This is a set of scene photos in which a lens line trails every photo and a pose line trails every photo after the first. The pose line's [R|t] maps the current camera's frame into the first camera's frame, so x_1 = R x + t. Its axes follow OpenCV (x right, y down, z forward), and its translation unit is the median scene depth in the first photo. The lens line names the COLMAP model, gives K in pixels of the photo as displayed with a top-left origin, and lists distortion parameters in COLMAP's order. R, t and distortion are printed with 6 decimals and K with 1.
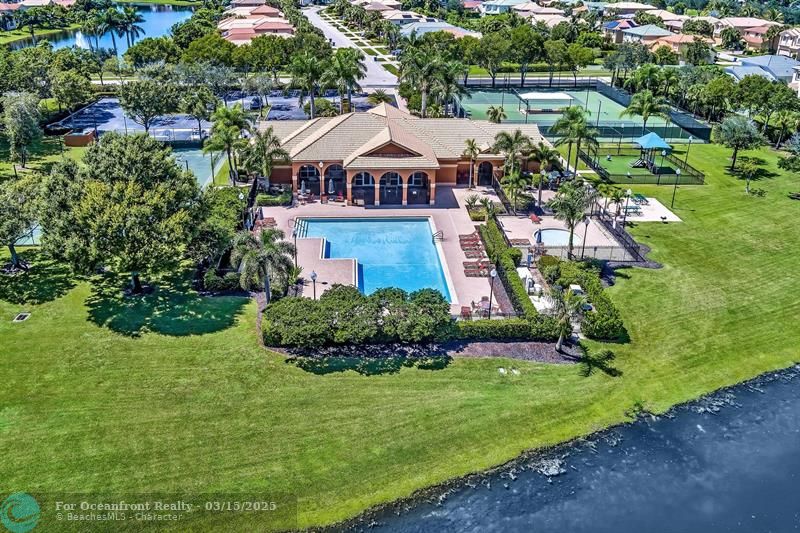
lens RADIAL K [[670.2, 0, 390.1], [0, 670.2, 228.6], [0, 0, 1]] dist [-0.060511, 0.002838]
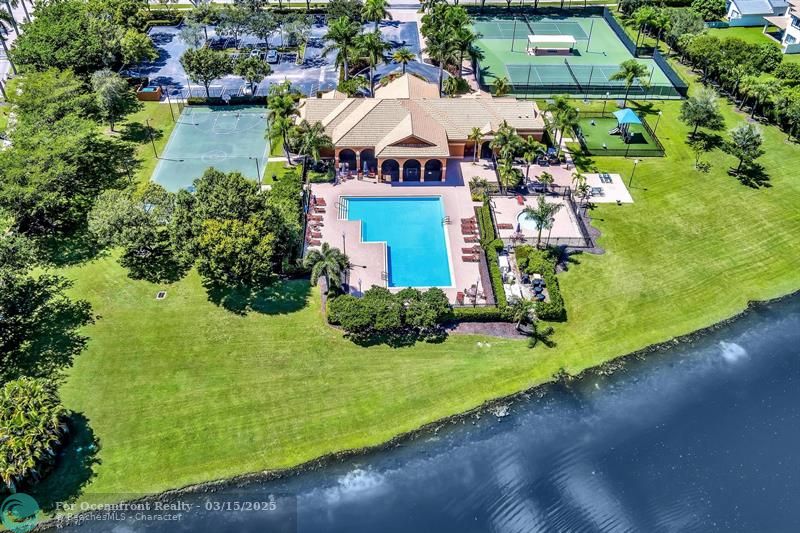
lens RADIAL K [[670.2, 0, 403.1], [0, 670.2, 265.0], [0, 0, 1]] dist [-0.060511, 0.002838]
pose [[0.999865, 0.014244, -0.008172, -0.002827], [-0.011020, 0.950929, 0.309214, -0.389350], [0.012175, -0.309082, 0.950957, -0.390684]]
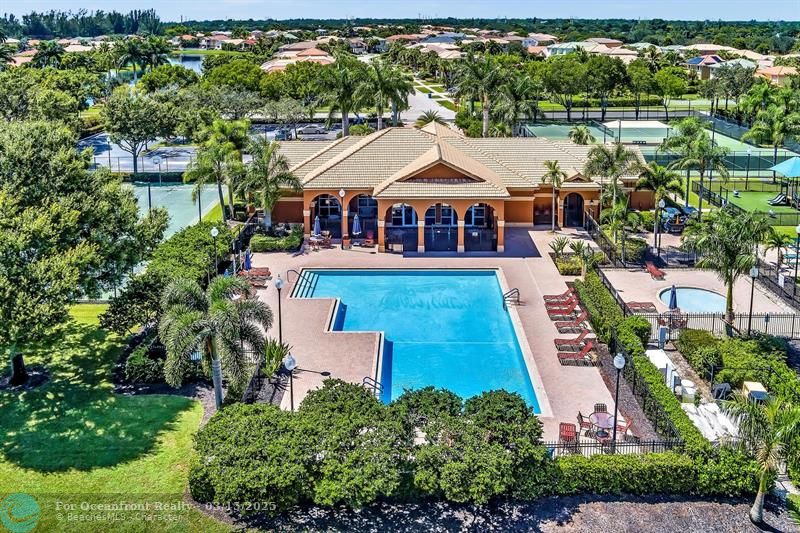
lens RADIAL K [[705.1, 0, 406.8], [0, 705.1, 102.3], [0, 0, 1]] dist [-0.034174, 0.001927]
pose [[0.998063, -0.007912, -0.061714, 0.016770], [-0.008974, 0.963206, -0.268616, 0.015557], [0.061568, 0.268649, 0.961268, 0.346859]]
